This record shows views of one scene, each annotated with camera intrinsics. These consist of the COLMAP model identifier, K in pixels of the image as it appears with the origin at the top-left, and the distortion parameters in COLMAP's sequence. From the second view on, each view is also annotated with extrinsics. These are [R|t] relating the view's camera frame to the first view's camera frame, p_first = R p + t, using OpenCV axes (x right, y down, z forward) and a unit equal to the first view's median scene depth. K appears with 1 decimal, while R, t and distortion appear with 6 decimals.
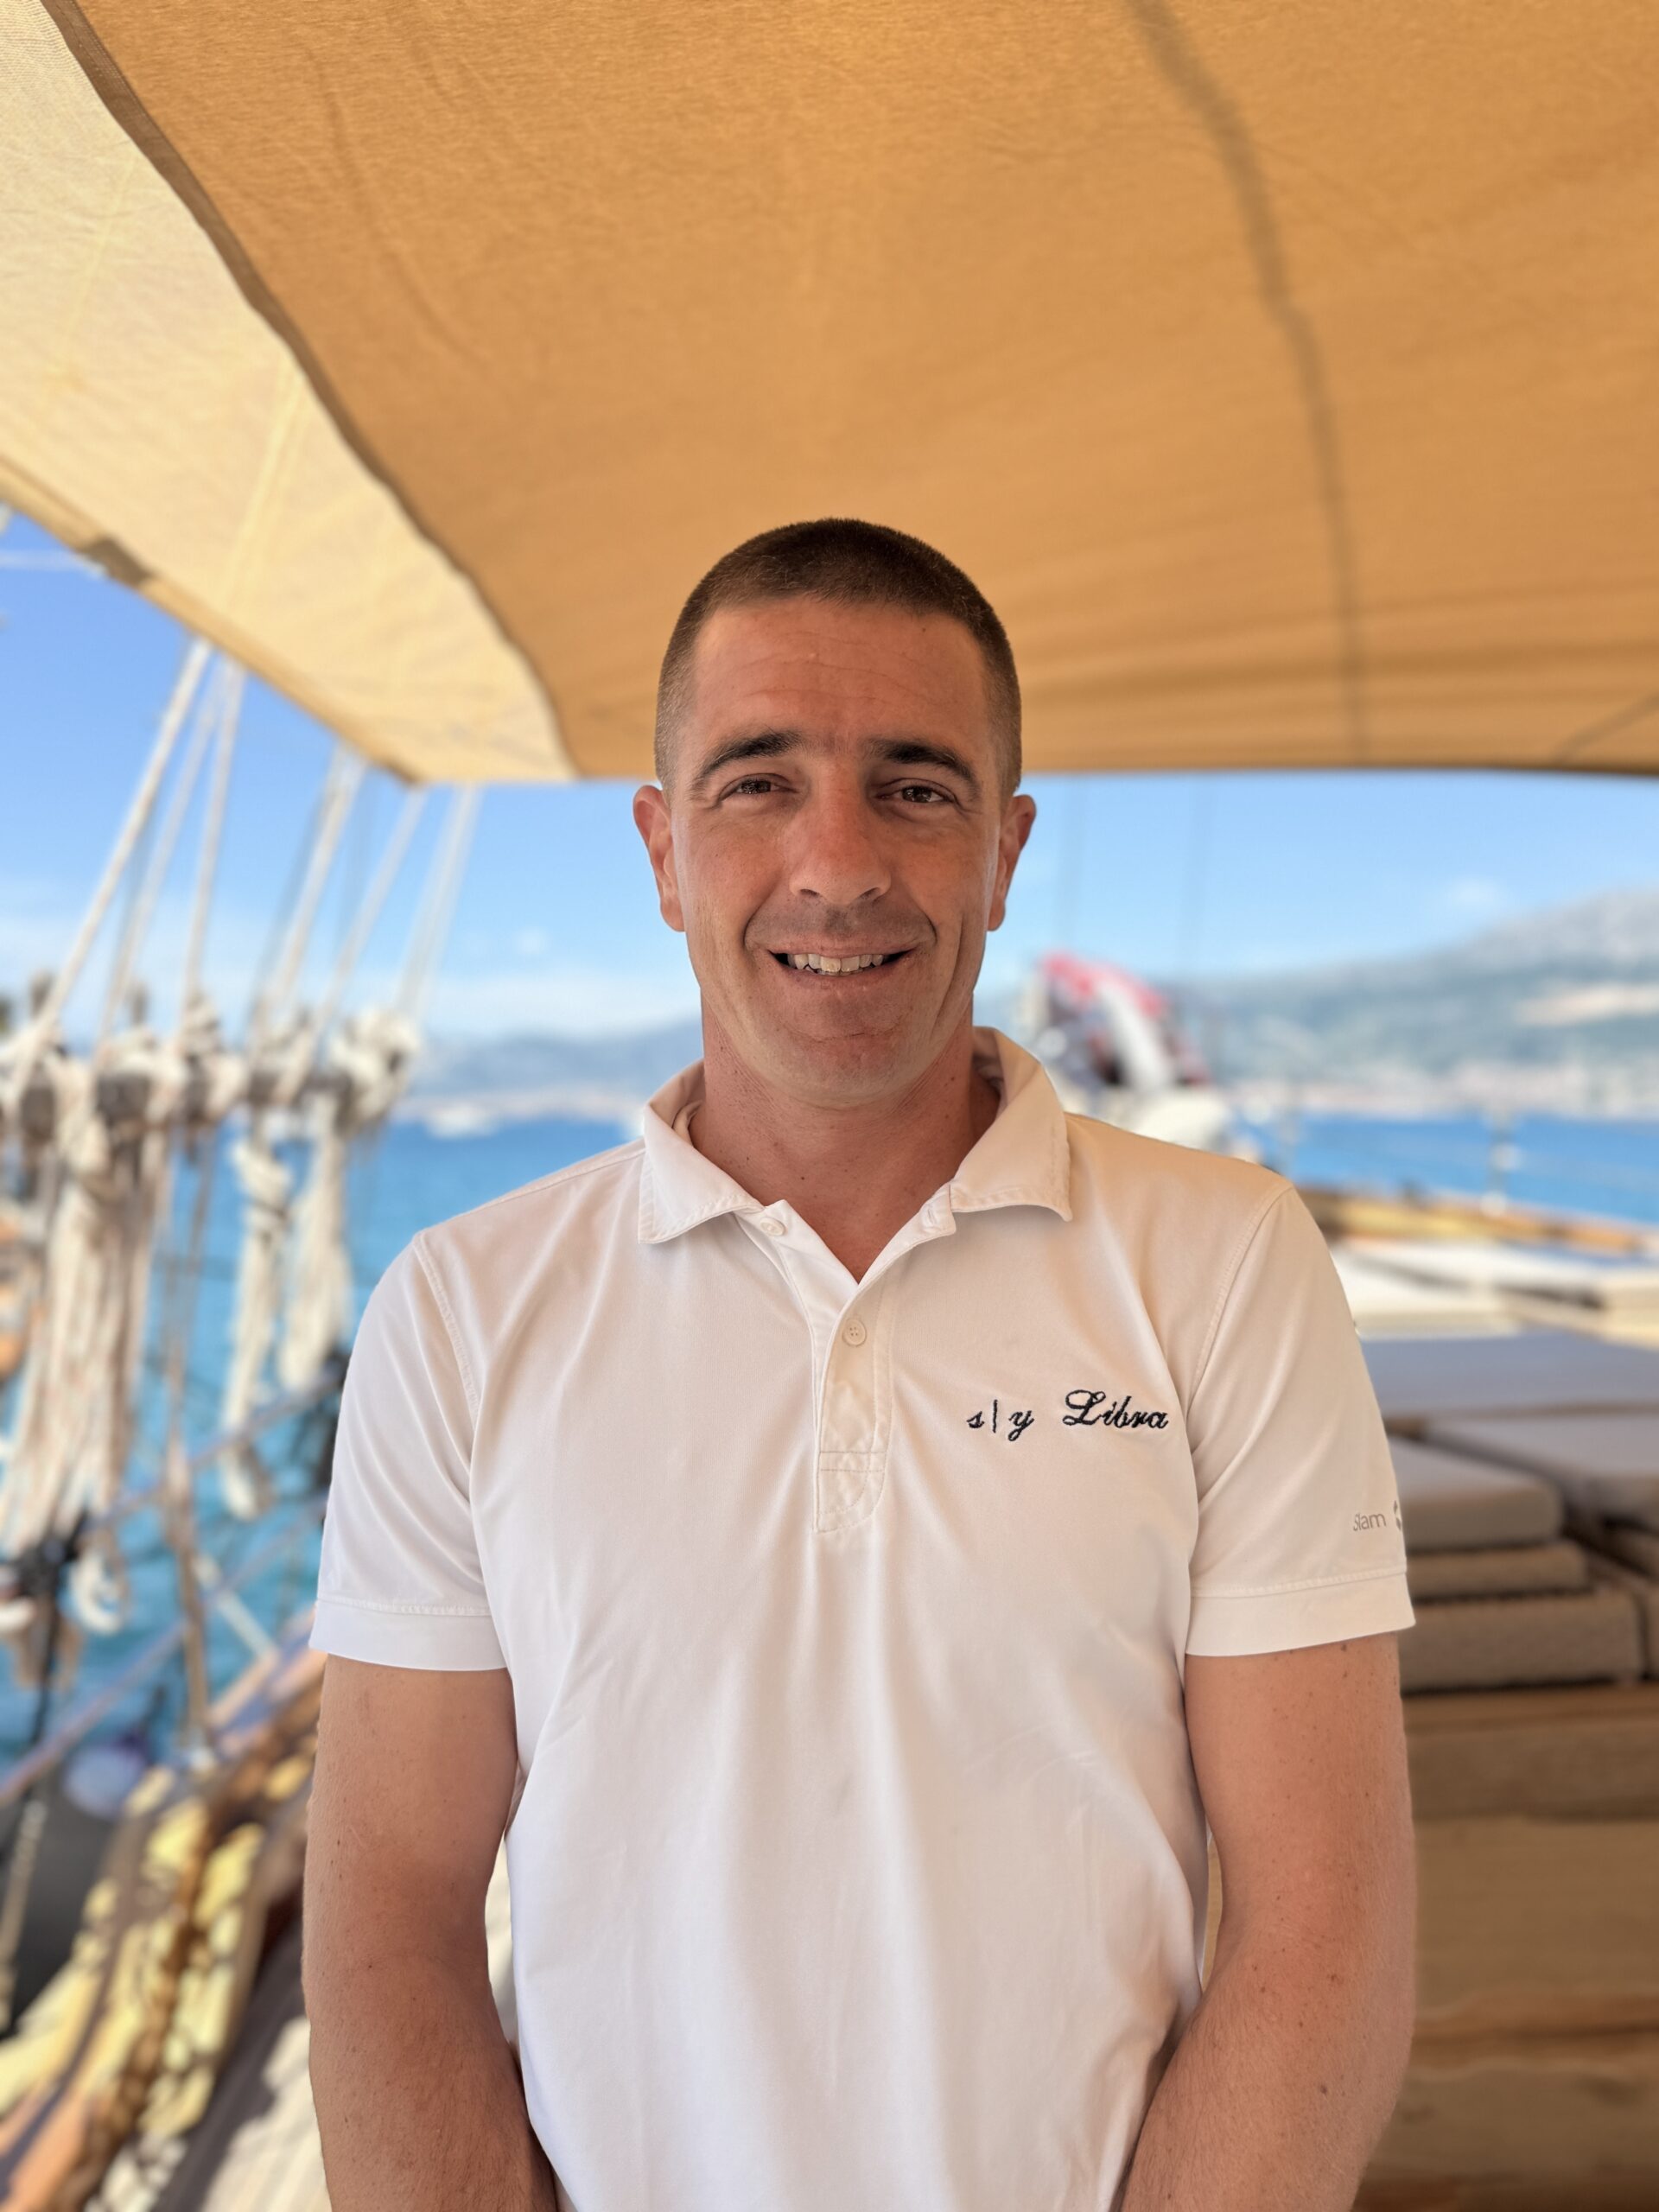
lens RADIAL K [[1815.7, 0, 814.8], [0, 1815.7, 1096.1], [0, 0, 1]] dist [0.032146, -0.046339]
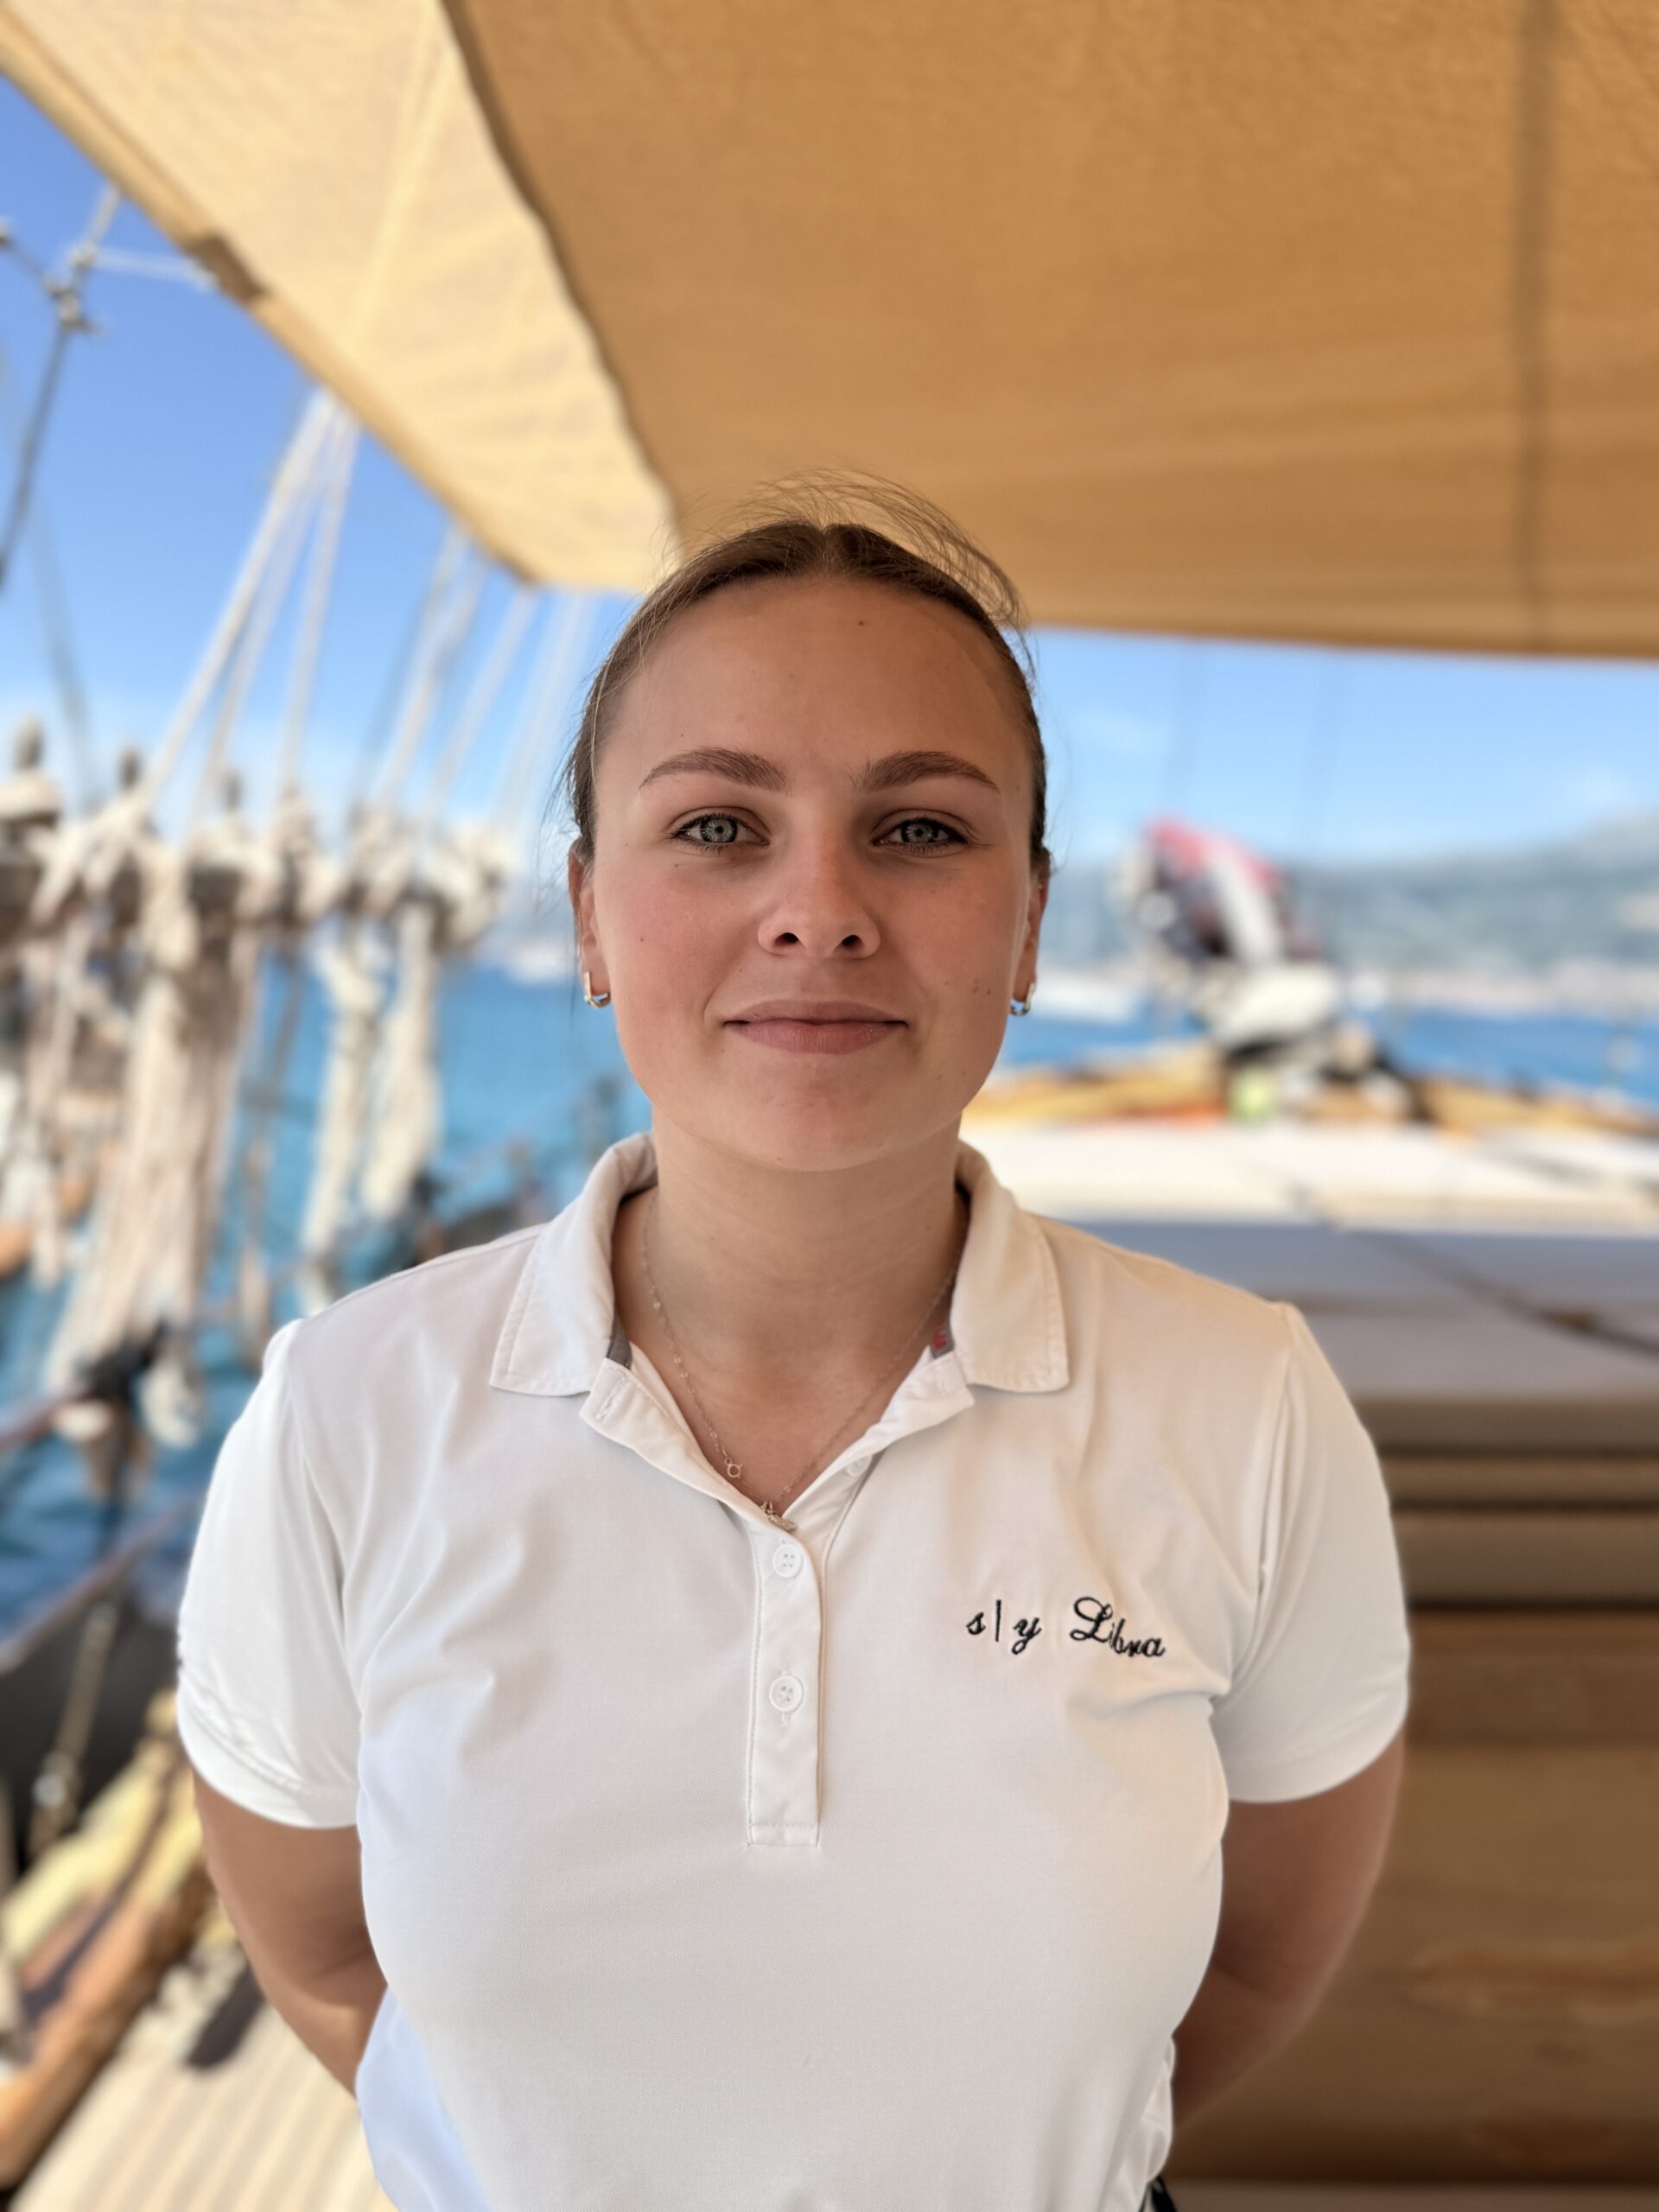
lens RADIAL K [[1815.7, 0, 815.6], [0, 1815.7, 1094.2], [0, 0, 1]] dist [0.032146, -0.046339]
pose [[0.997606, 0.057635, -0.038207, -0.019739], [-0.054655, 0.995691, 0.074912, 0.013805], [0.042359, -0.072644, 0.996458, 0.048537]]
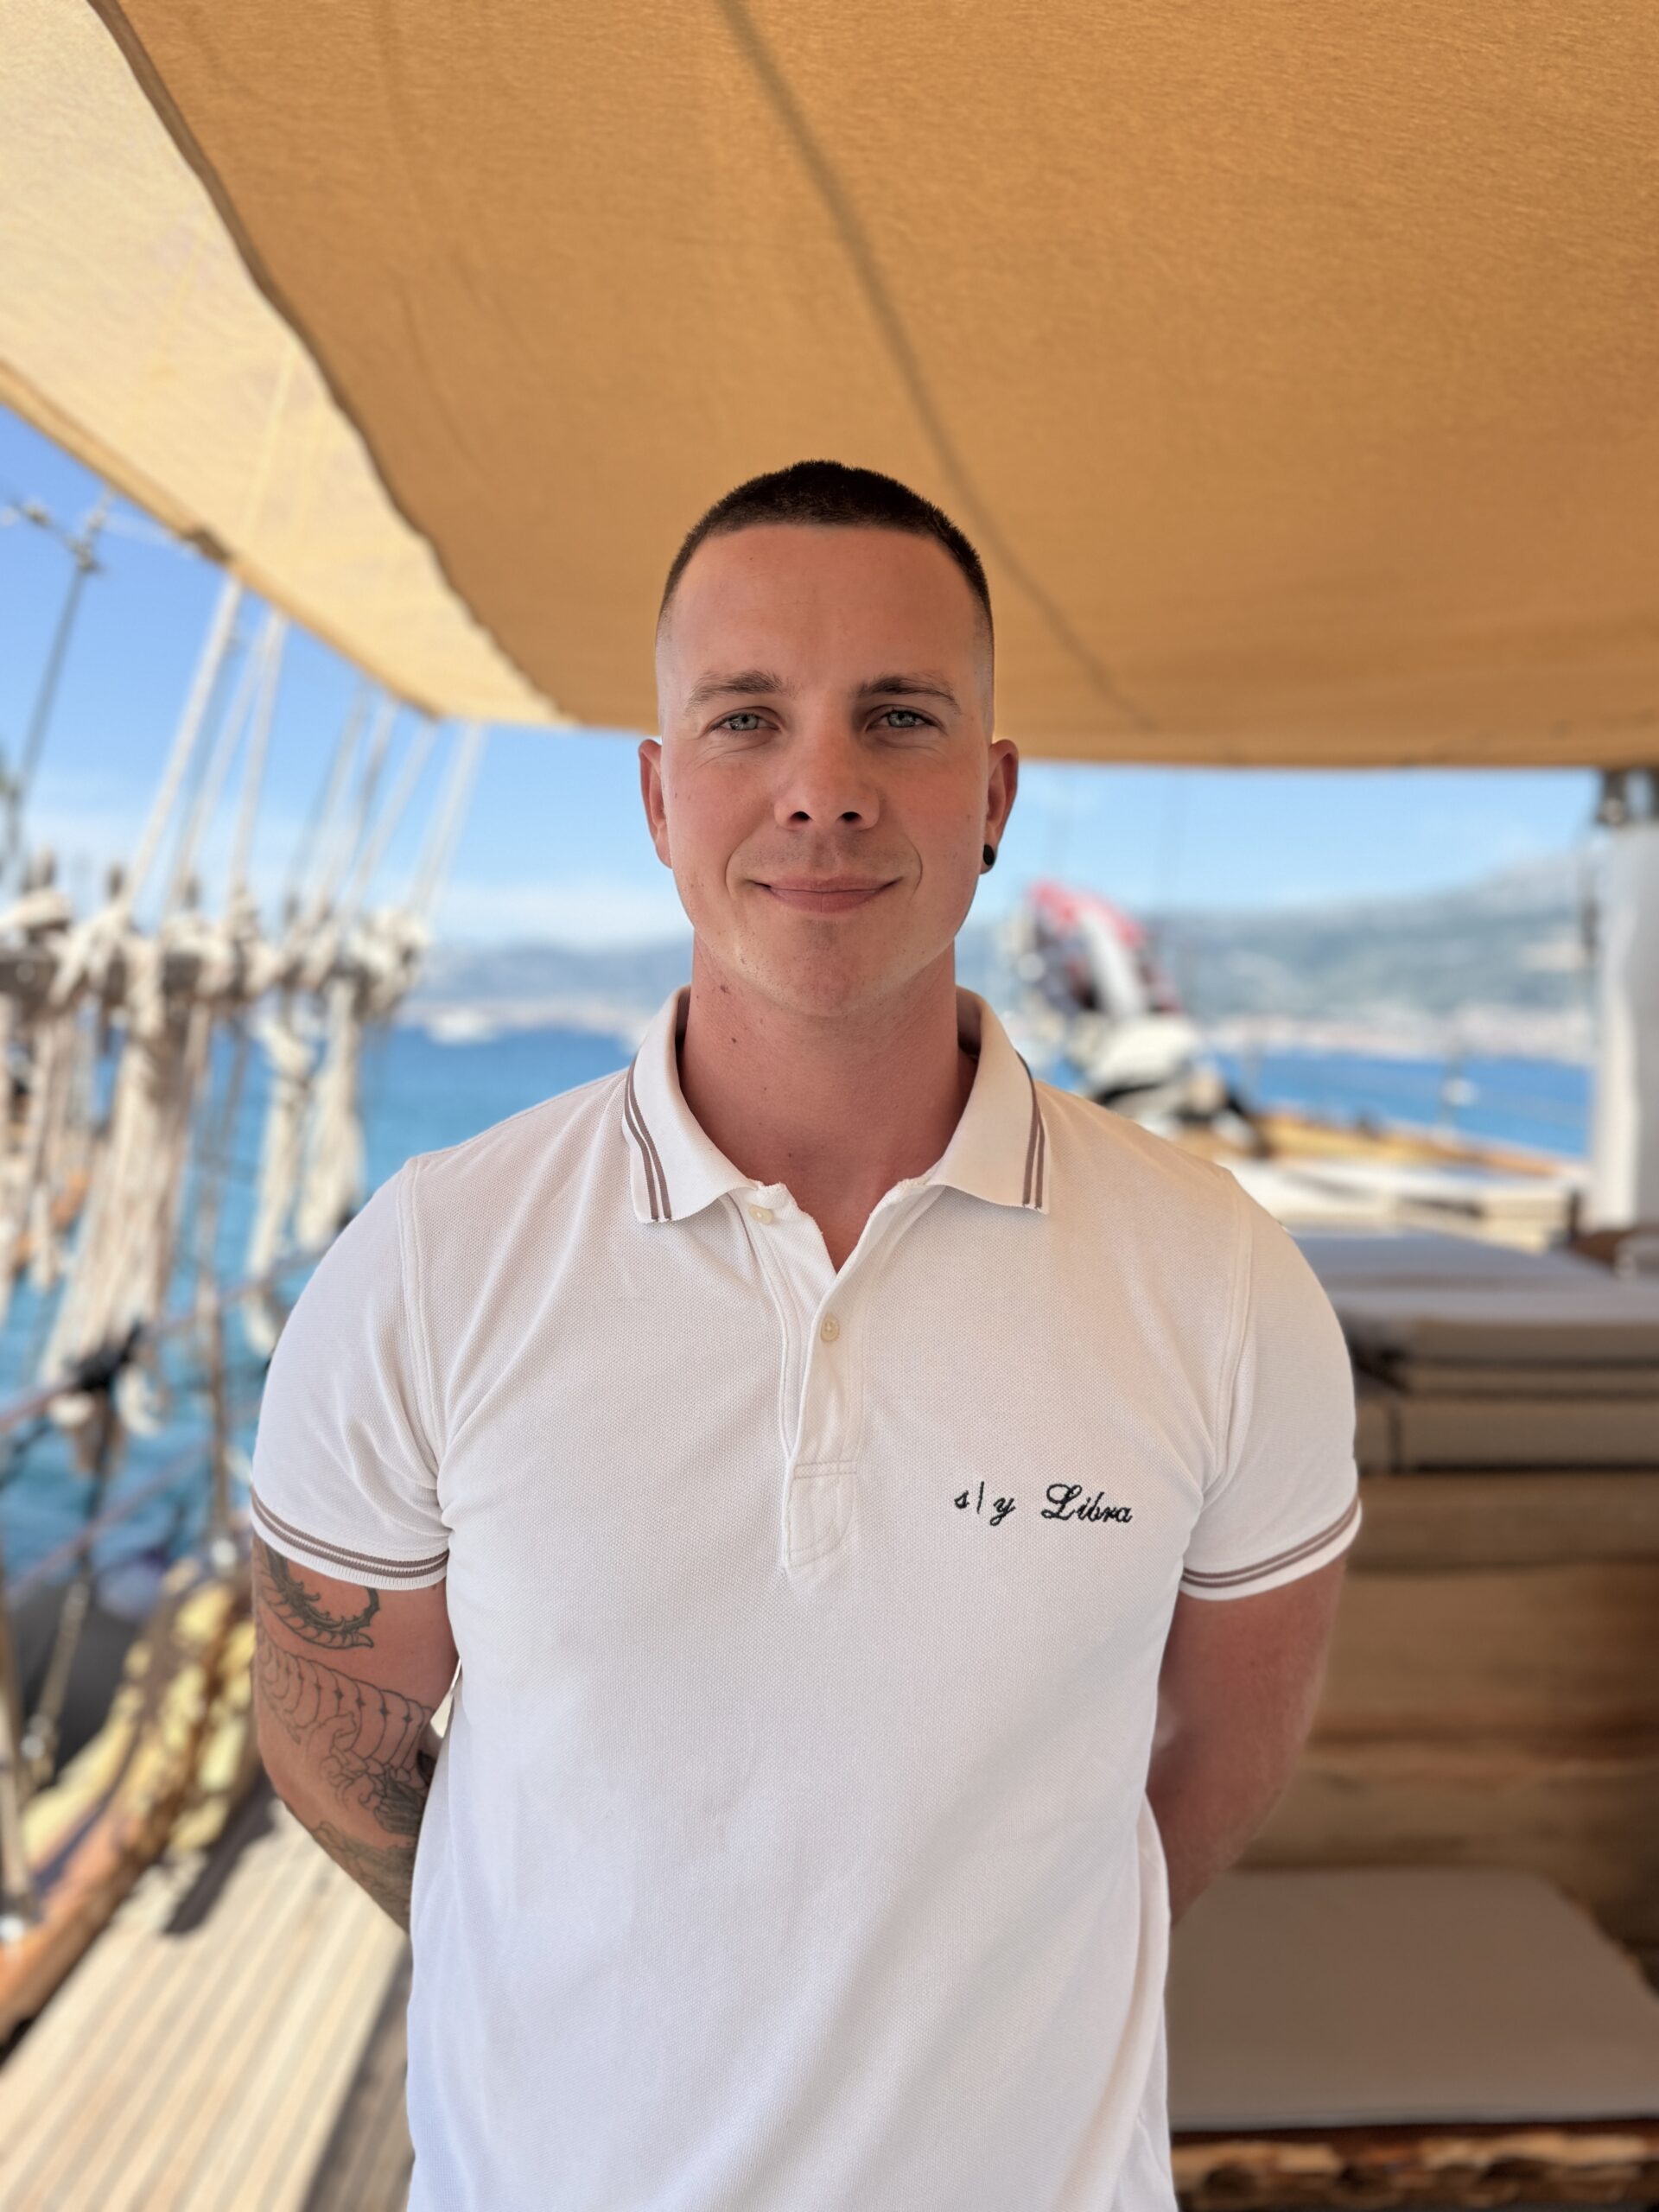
lens RADIAL K [[1815.7, 0, 801.4], [0, 1815.7, 1091.6], [0, 0, 1]] dist [0.032146, -0.046339]
pose [[0.999246, 0.037930, -0.008230, 0.023254], [-0.037562, 0.998452, 0.041024, 0.010300], [0.009774, -0.040684, 0.999124, -0.122129]]
